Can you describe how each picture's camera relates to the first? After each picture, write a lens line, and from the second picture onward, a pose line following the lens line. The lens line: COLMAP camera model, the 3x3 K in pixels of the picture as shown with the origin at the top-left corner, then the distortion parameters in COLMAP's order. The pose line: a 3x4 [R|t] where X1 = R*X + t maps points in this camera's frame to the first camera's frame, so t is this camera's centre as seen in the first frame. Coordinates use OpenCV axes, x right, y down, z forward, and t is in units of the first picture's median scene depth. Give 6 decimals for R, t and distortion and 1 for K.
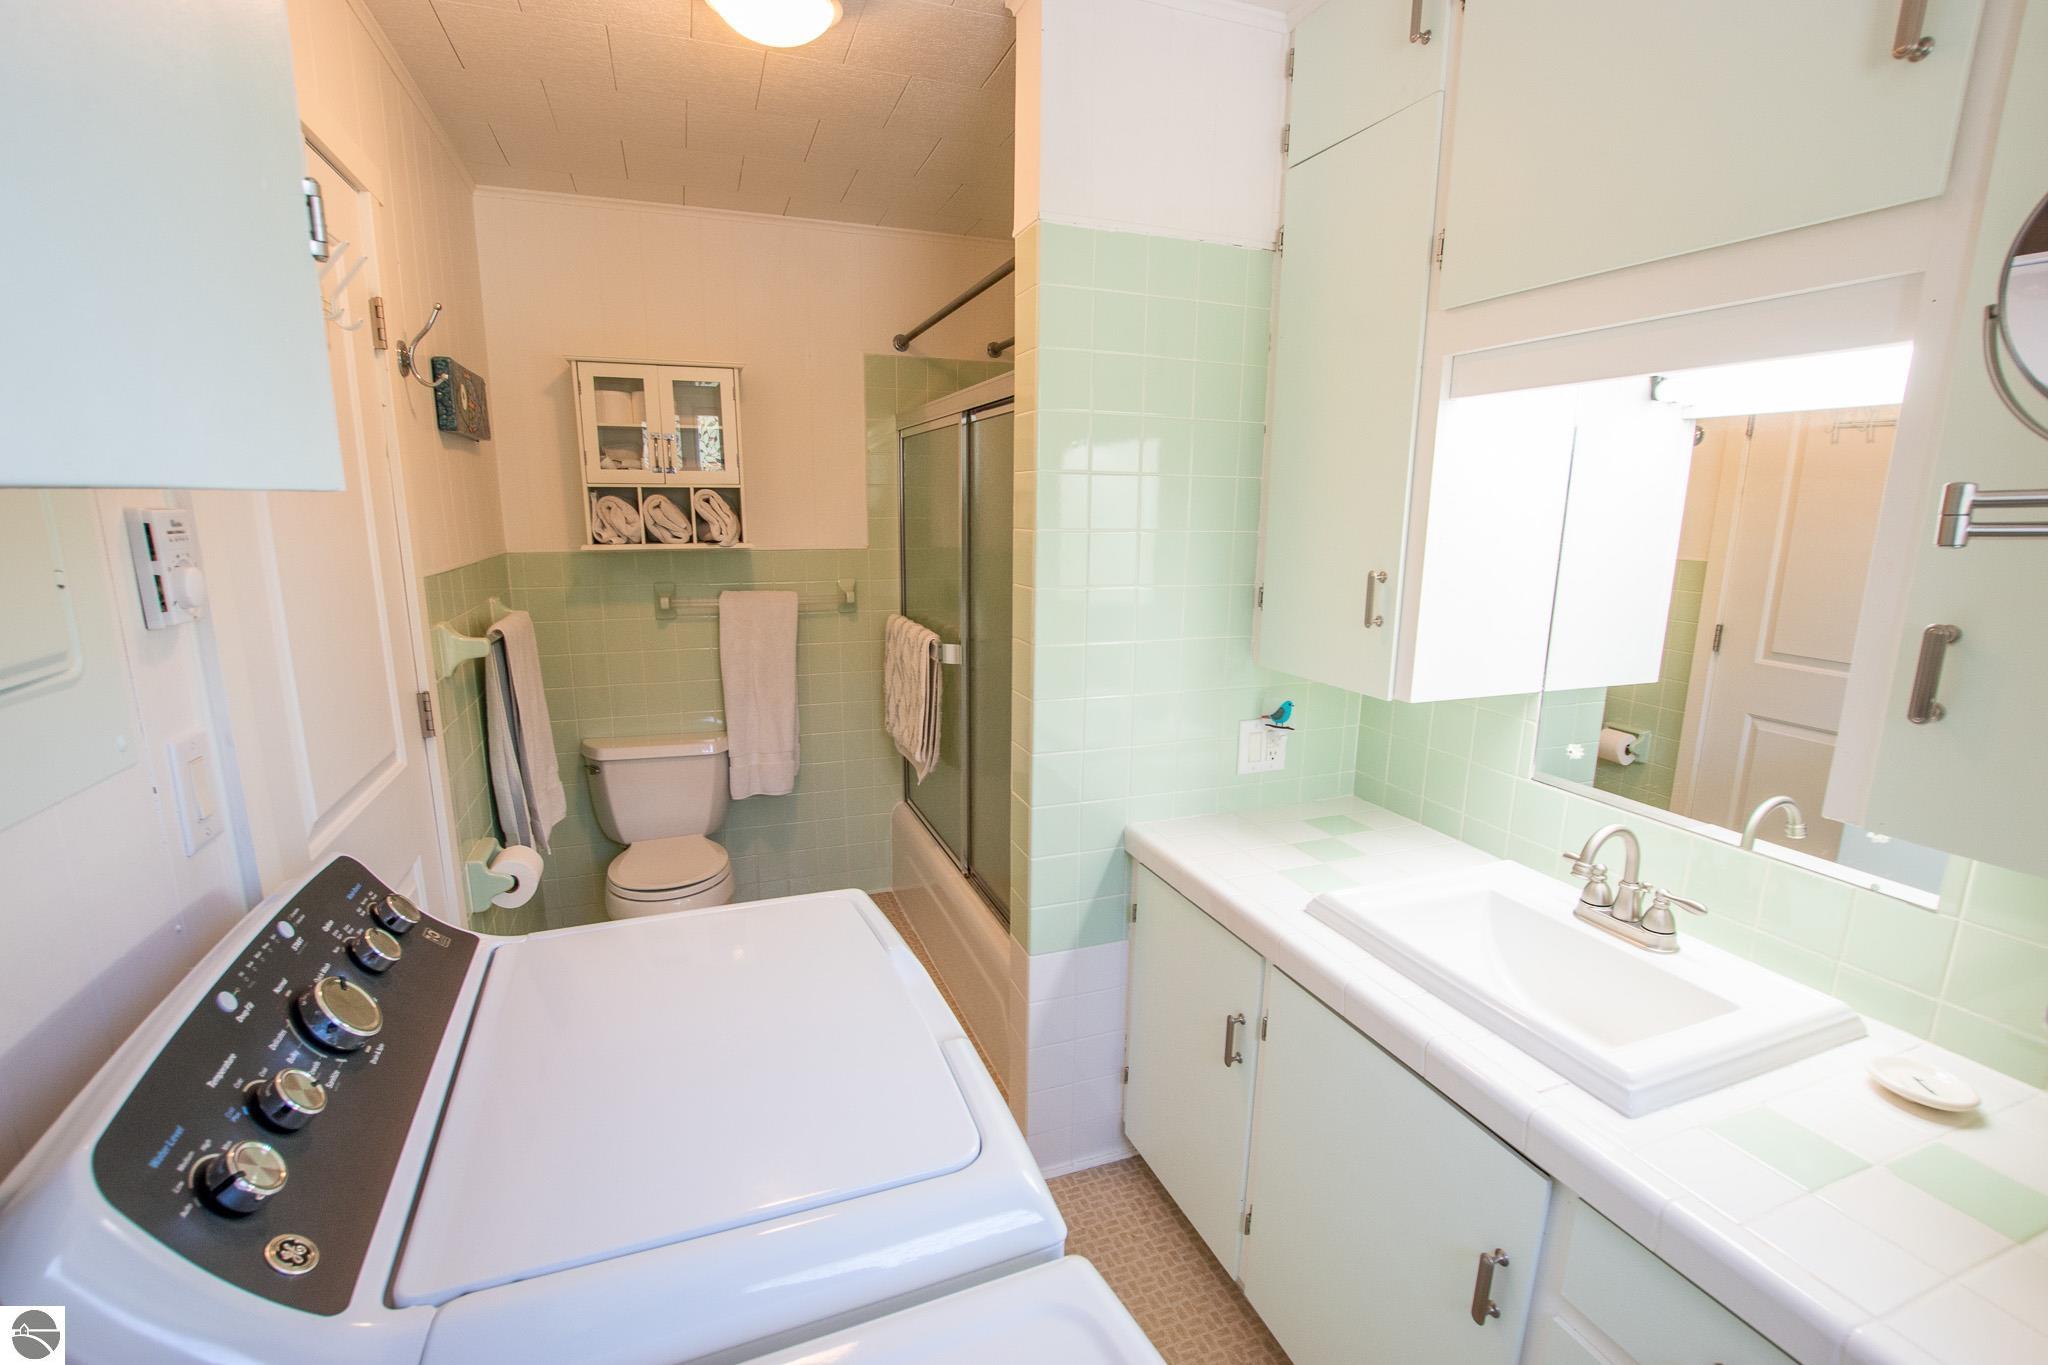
lens RADIAL K [[909.2, 0, 1025.3], [0, 909.2, 686.4], [0, 0, 1]] dist [-0.033727, 0.005363]
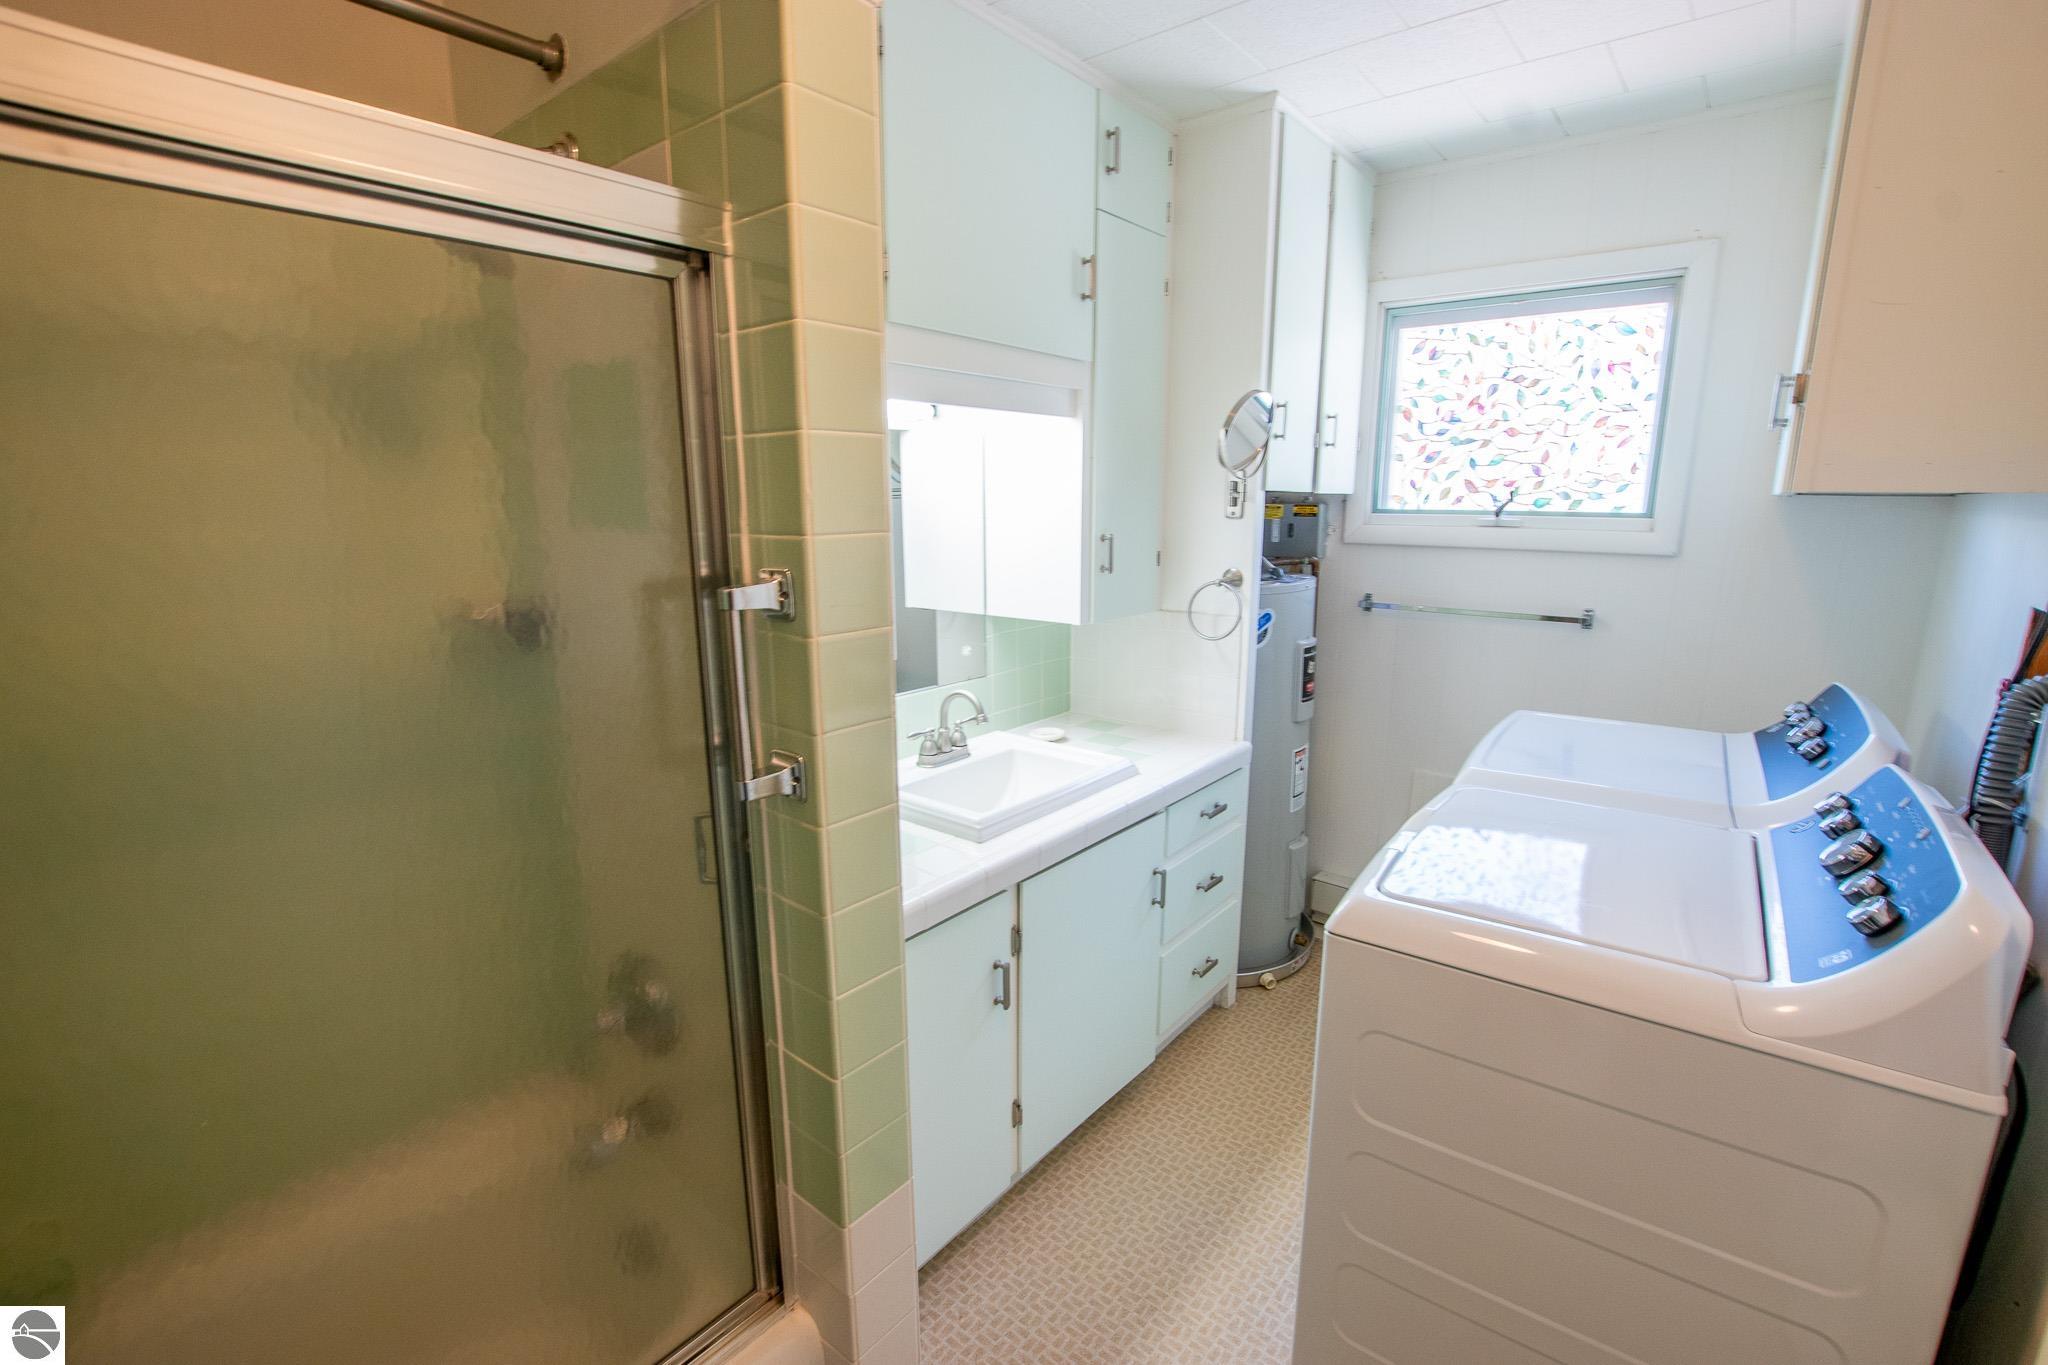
lens RADIAL K [[909.2, 0, 1027.7], [0, 909.2, 698.2], [0, 0, 1]] dist [-0.033727, 0.005363]
pose [[-0.505675, -0.192905, 0.840881, -0.672387], [0.161717, 0.936209, 0.312025, -0.282131], [-0.847432, 0.293768, -0.442222, 1.437999]]
